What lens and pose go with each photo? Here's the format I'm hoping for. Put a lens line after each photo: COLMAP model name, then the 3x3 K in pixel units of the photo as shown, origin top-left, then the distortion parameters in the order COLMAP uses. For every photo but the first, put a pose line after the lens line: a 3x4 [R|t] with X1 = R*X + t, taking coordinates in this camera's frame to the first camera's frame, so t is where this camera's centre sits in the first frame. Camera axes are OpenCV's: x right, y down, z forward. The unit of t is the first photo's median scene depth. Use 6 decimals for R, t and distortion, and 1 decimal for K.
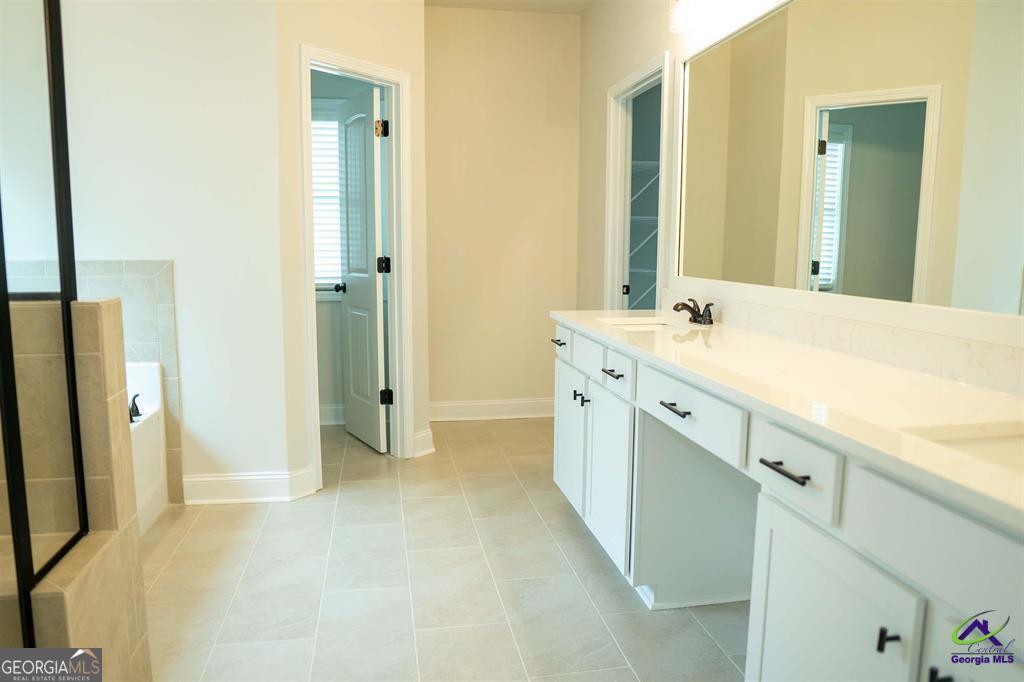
lens RADIAL K [[720.3, 0, 515.3], [0, 720.3, 335.1], [0, 0, 1]] dist [-0.111379, 0.077315]
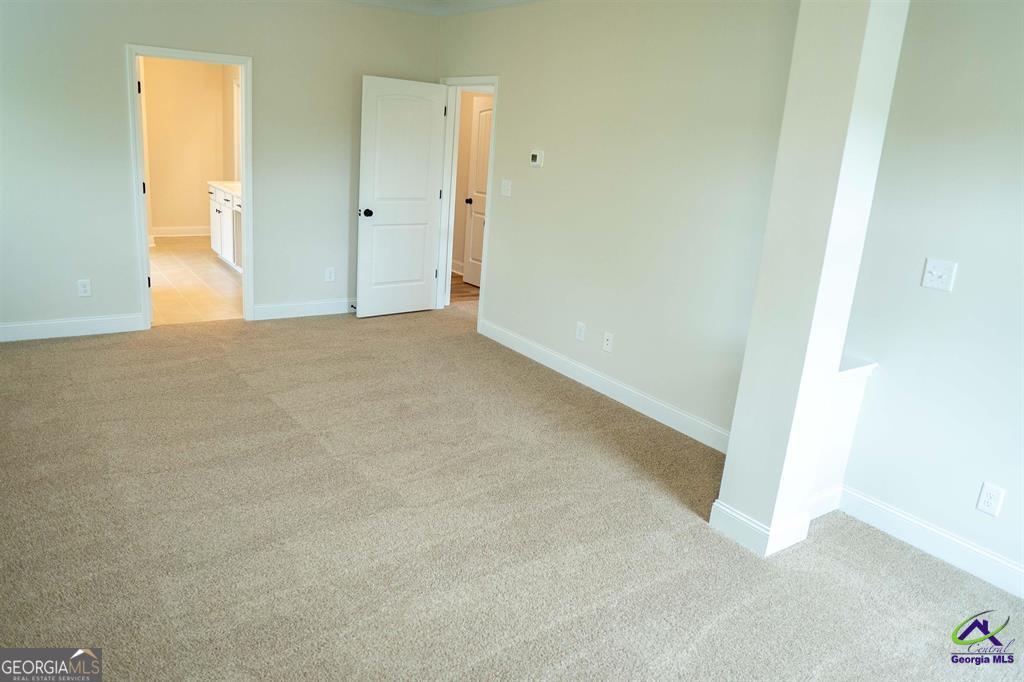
lens RADIAL K [[720.3, 0, 515.3], [0, 720.3, 335.1], [0, 0, 1]] dist [-0.111379, 0.077315]
pose [[0.910730, -0.049643, 0.410008, -0.007979], [-0.017959, 0.987051, 0.159400, 0.104778], [-0.412611, -0.152534, 0.898045, -2.051918]]
